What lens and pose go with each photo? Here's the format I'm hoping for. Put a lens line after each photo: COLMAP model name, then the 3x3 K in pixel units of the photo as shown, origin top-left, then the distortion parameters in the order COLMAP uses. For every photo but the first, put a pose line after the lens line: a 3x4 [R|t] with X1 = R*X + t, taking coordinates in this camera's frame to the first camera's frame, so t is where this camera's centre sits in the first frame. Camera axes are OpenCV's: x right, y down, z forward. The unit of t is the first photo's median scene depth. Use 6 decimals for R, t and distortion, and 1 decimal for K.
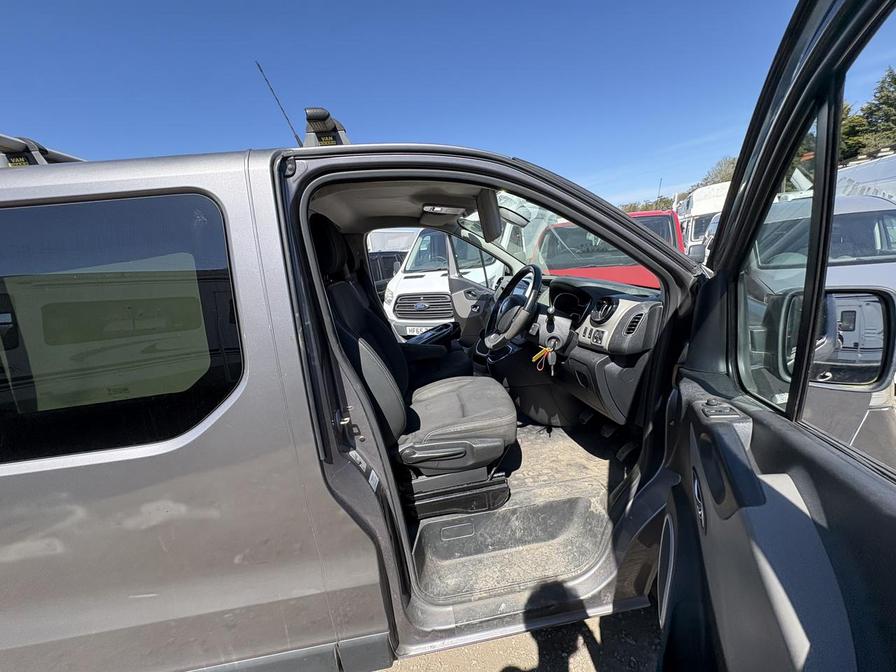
lens RADIAL K [[356.7, 0, 445.4], [0, 356.7, 337.2], [0, 0, 1]] dist [-0.000459, 0.000248]
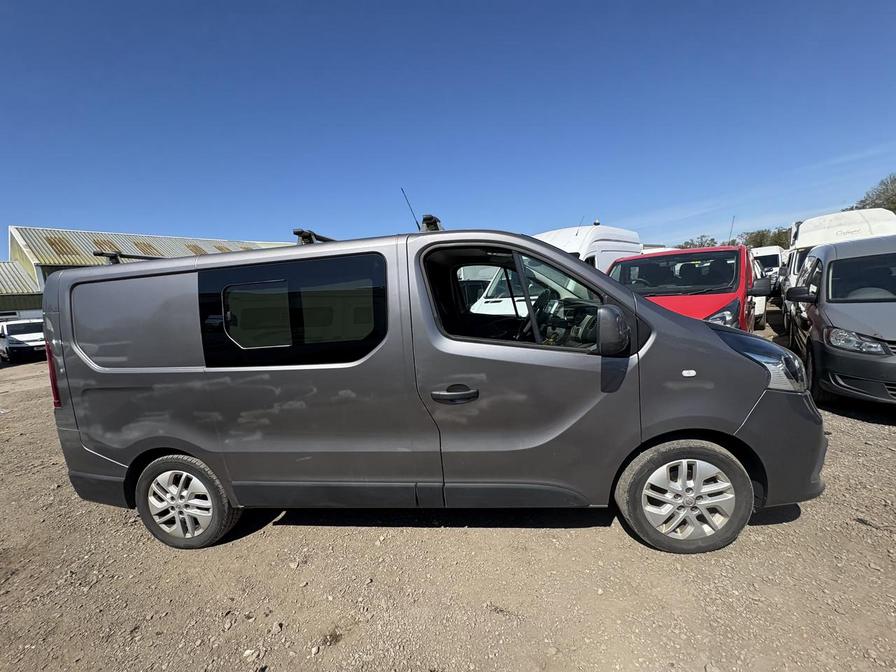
lens RADIAL K [[356.7, 0, 446.8], [0, 356.7, 333.2], [0, 0, 1]] dist [-0.000459, 0.000248]
pose [[0.969261, 0.050763, -0.240740, 0.060618], [-0.072077, 0.994140, -0.080569, 0.047235], [0.235239, 0.095444, 0.967240, -0.196261]]
